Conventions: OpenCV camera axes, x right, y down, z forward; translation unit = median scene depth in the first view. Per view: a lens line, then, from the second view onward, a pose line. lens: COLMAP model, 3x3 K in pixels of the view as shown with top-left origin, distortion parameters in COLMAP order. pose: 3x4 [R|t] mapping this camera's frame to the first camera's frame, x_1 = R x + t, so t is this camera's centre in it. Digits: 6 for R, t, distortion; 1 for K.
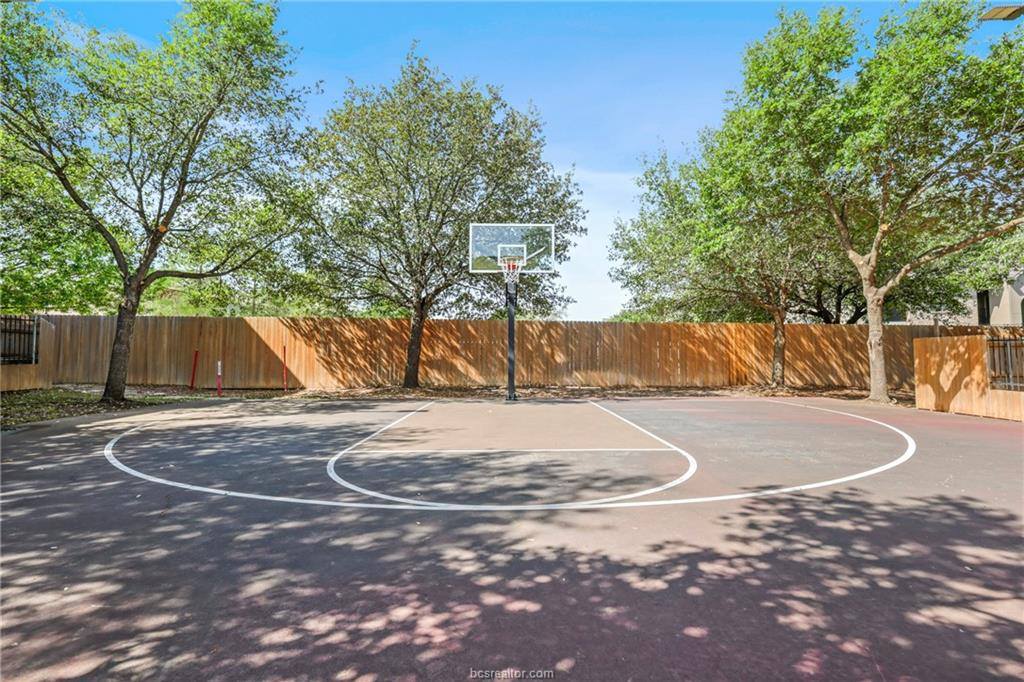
lens RADIAL K [[448.9, 0, 512.4], [0, 448.9, 344.1], [0, 0, 1]] dist [0.003016, 0.000963]
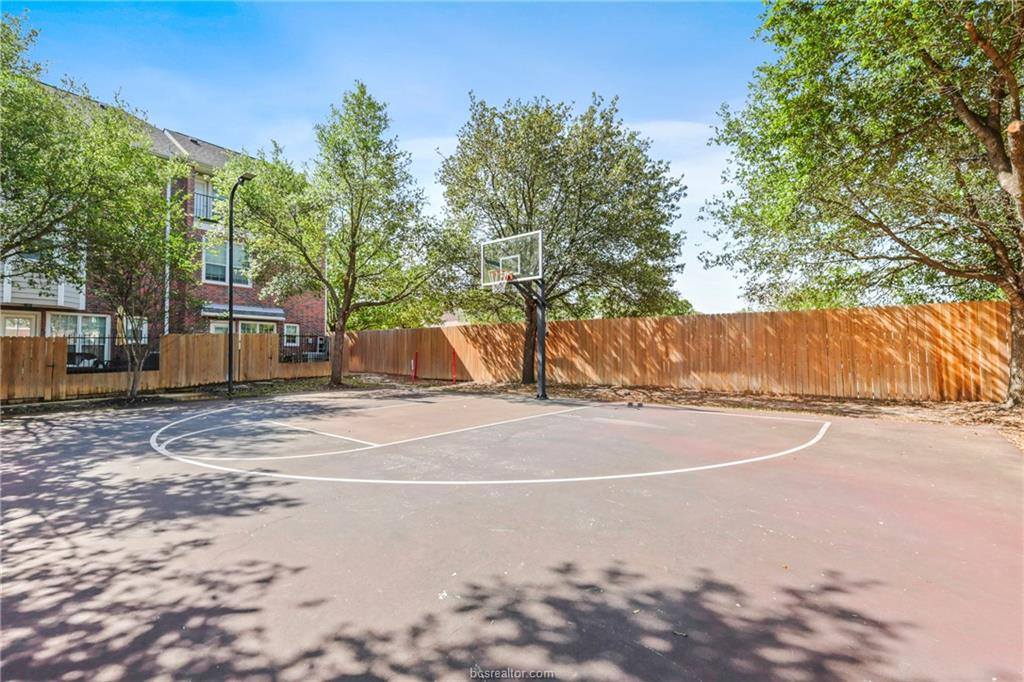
lens RADIAL K [[445.2, 0, 513.5], [0, 445.2, 342.4], [0, 0, 1]] dist [0.000720, 0.000050]
pose [[0.729018, -0.019445, -0.684219, 0.483046], [0.027736, 0.999615, 0.001145, -0.008226], [0.683933, -0.019812, 0.729276, 0.134459]]
